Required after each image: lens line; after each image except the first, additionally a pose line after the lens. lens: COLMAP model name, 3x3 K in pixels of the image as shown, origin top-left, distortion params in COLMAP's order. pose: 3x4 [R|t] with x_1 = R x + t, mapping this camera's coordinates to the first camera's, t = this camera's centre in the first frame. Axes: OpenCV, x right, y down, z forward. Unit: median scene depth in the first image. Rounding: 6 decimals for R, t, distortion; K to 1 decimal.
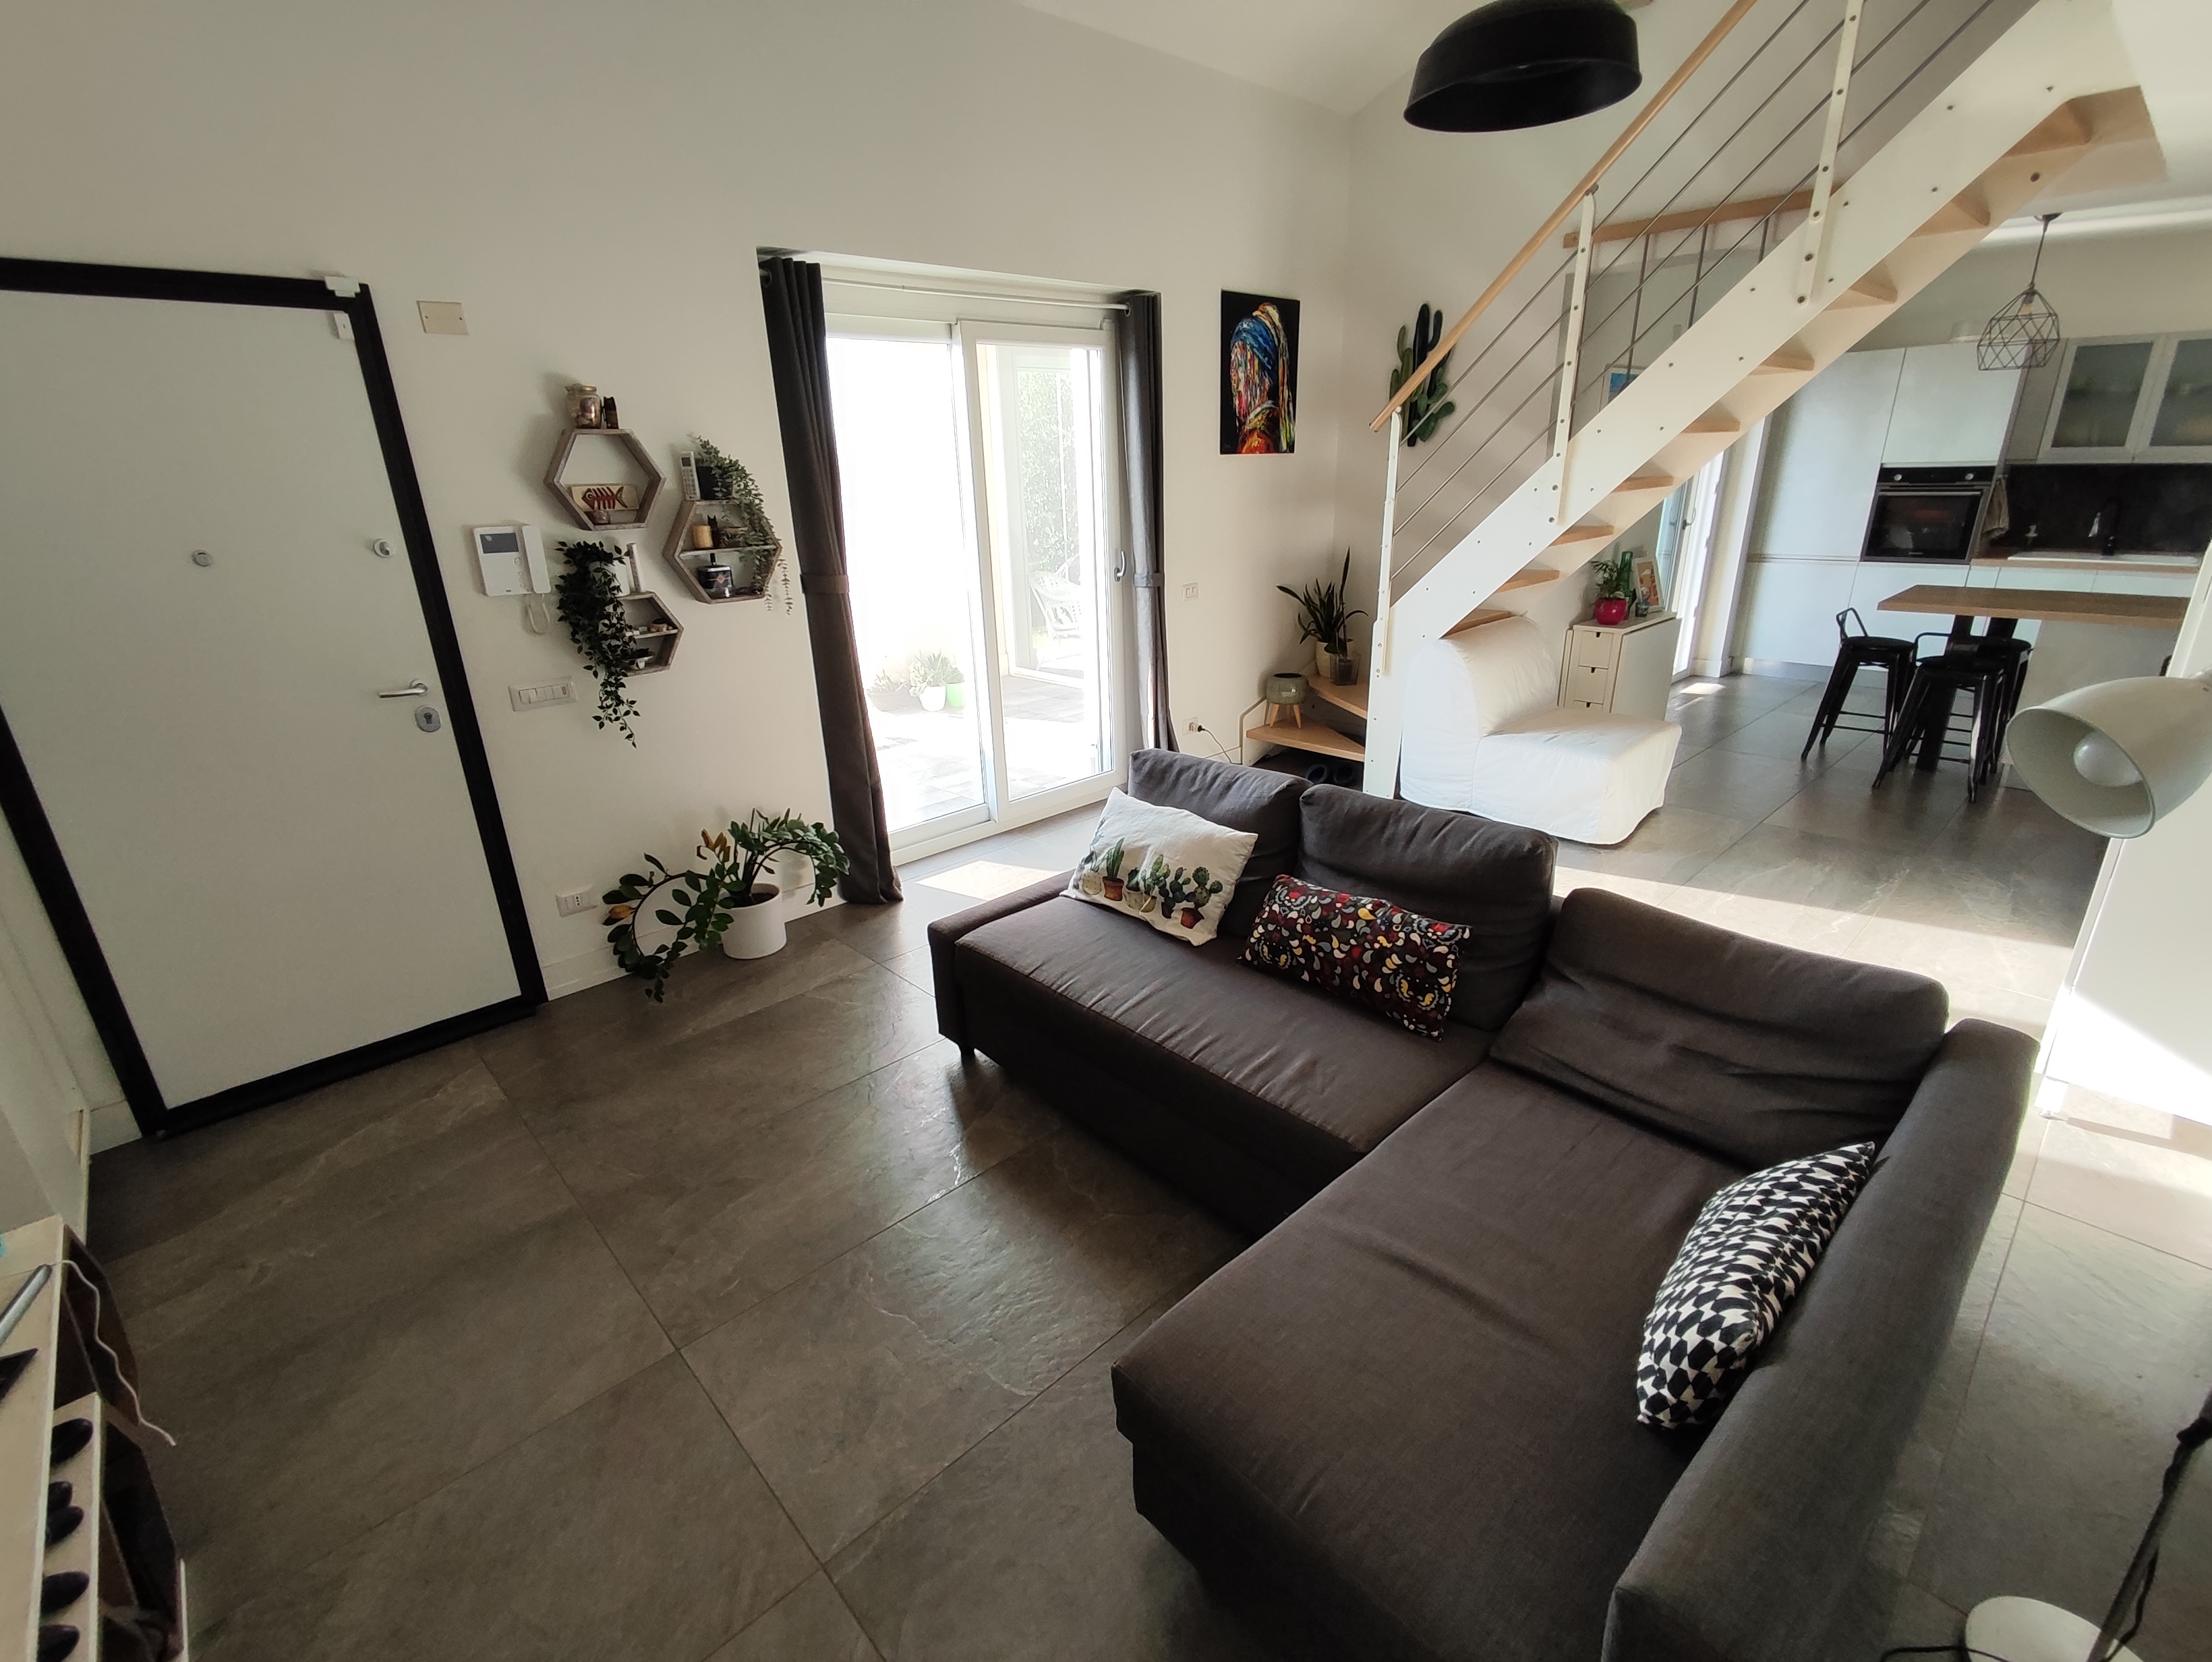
lens RADIAL K [[1024.6, 0, 1102.2], [0, 1024.6, 831.4], [0, 0, 1]] dist [-0.000812, 0.001005]
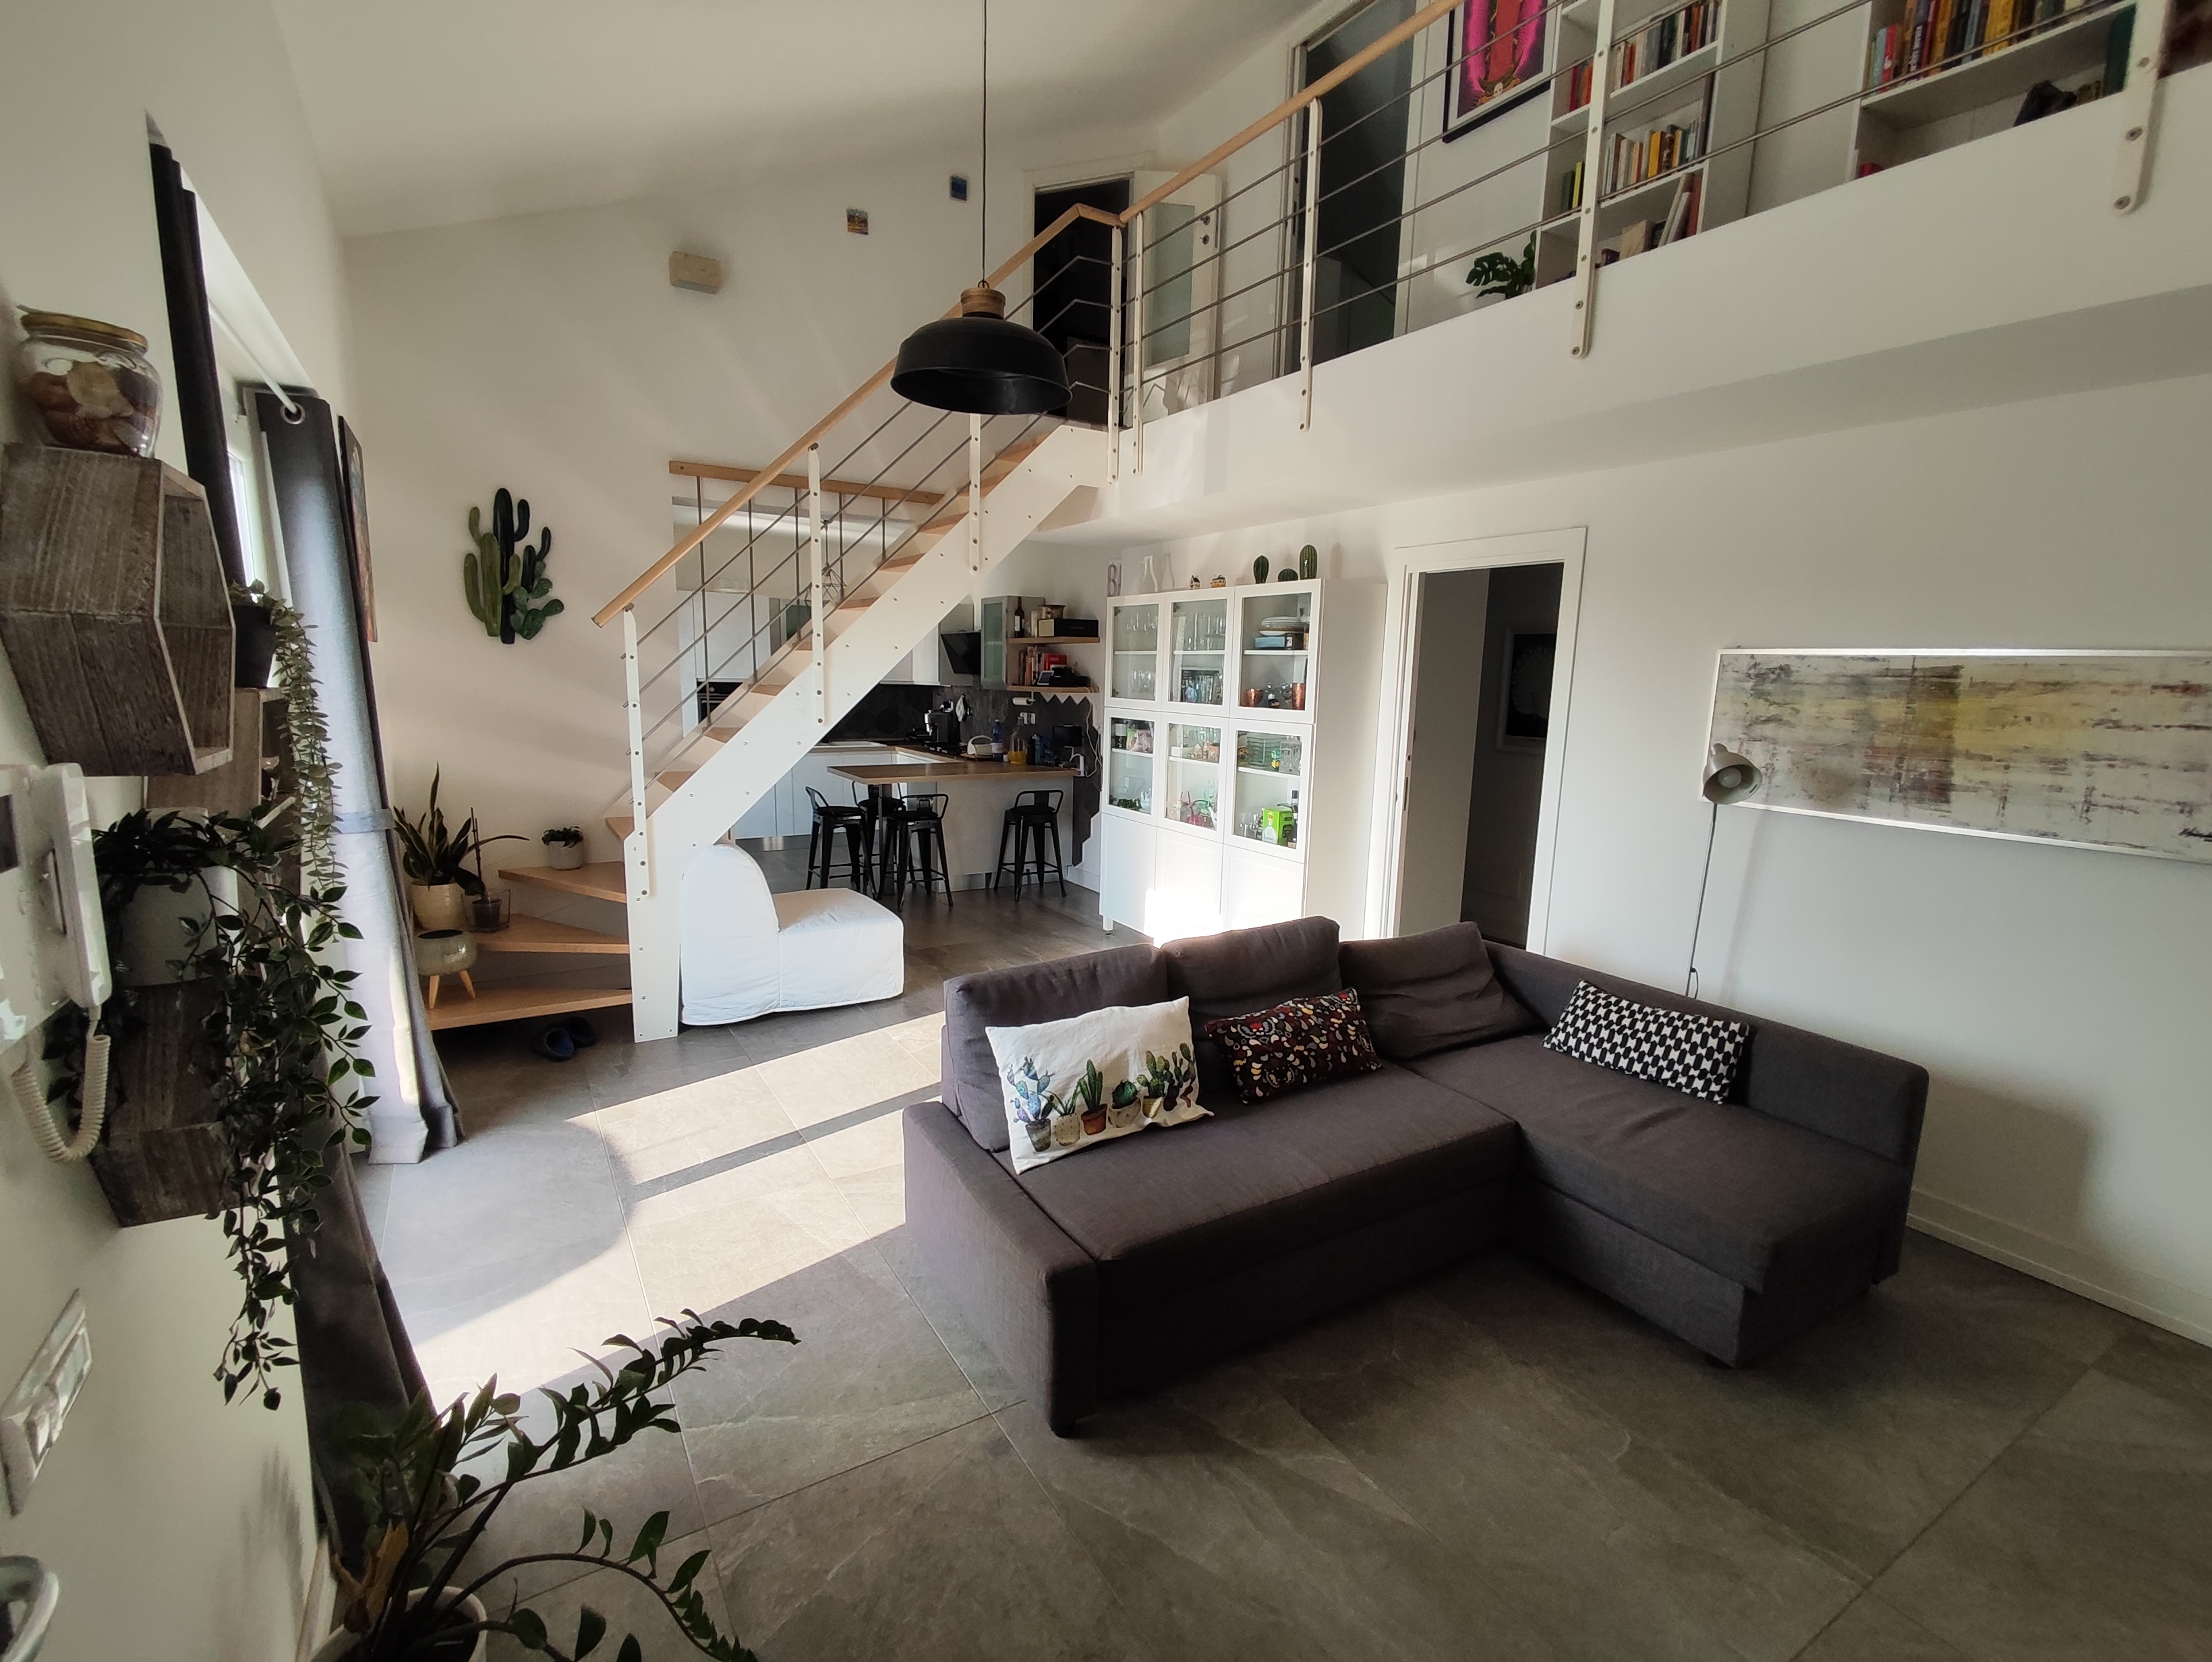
lens RADIAL K [[1024.6, 0, 1102.2], [0, 1024.6, 831.4], [0, 0, 1]] dist [-0.000812, 0.001005]
pose [[0.192632, -0.116809, 0.974294, -0.875169], [0.304519, 0.950985, 0.053807, -0.241718], [-0.932824, 0.286326, 0.218761, 0.779319]]
